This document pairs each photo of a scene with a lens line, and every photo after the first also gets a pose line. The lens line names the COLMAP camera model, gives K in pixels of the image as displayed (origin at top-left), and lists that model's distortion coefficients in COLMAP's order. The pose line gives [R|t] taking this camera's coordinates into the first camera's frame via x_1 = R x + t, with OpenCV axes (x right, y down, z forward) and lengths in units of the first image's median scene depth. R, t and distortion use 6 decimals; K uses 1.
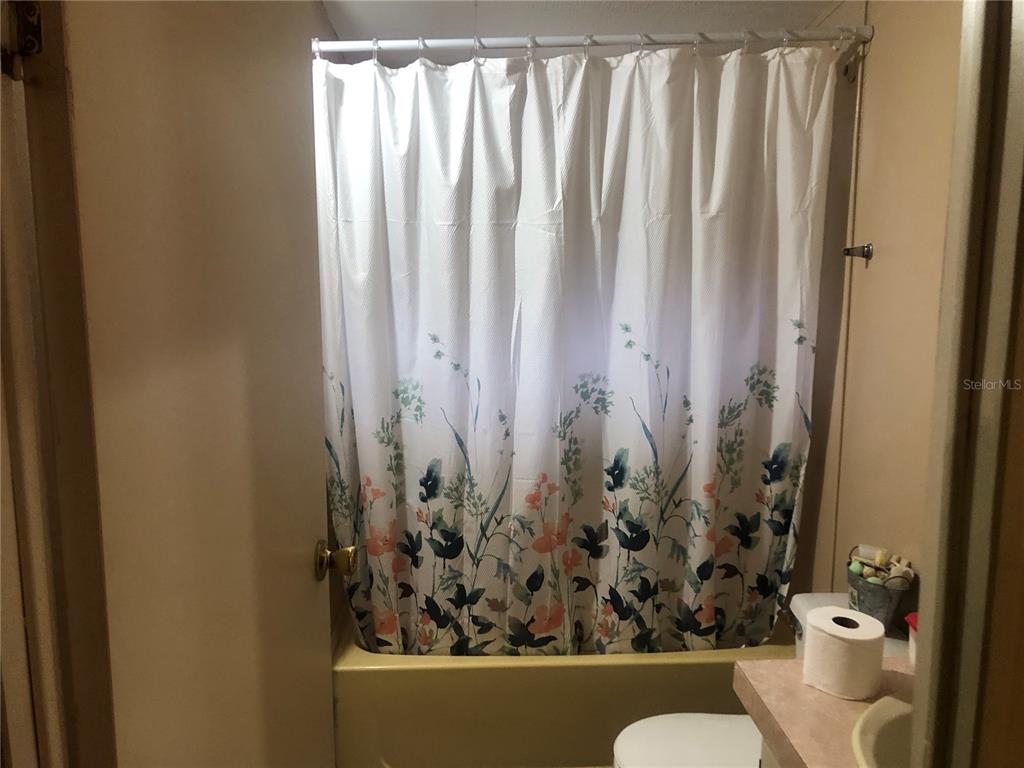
lens RADIAL K [[833.8, 0, 517.0], [0, 833.8, 383.7], [0, 0, 1]] dist [0.034552, -0.039817]
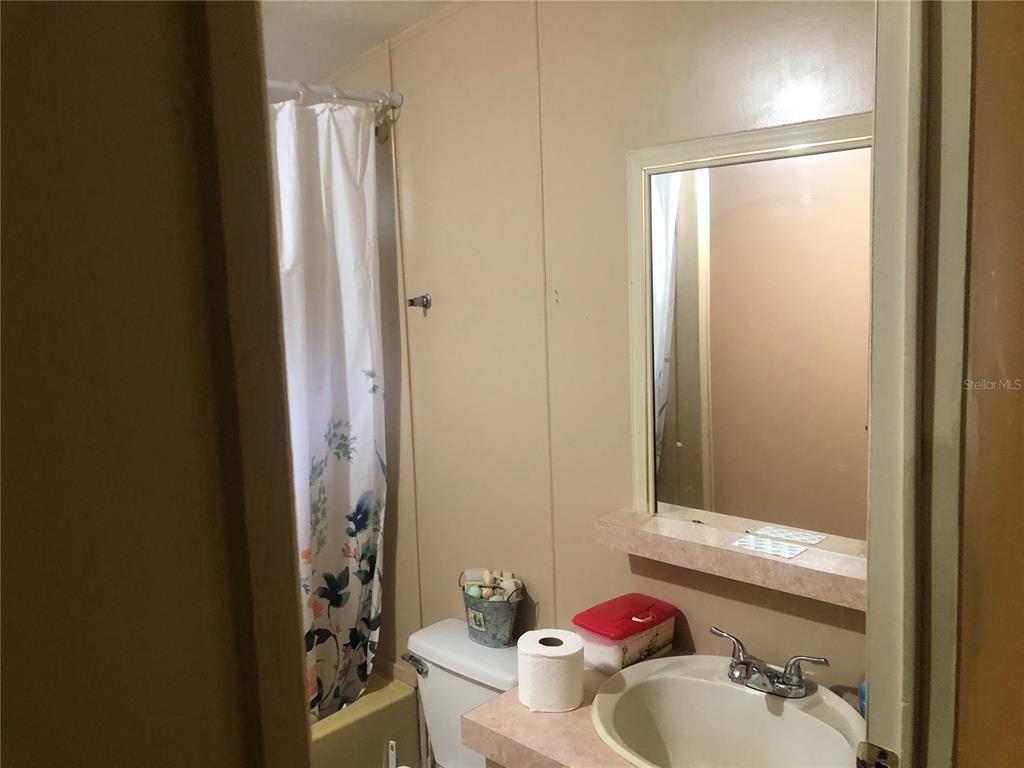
lens RADIAL K [[833.8, 0, 517.0], [0, 833.8, 383.7], [0, 0, 1]] dist [0.034552, -0.039817]
pose [[0.705858, -0.113492, 0.699202, -0.251545], [0.141421, 0.989788, 0.017892, -0.052374], [-0.694093, 0.086252, 0.714700, 0.150420]]
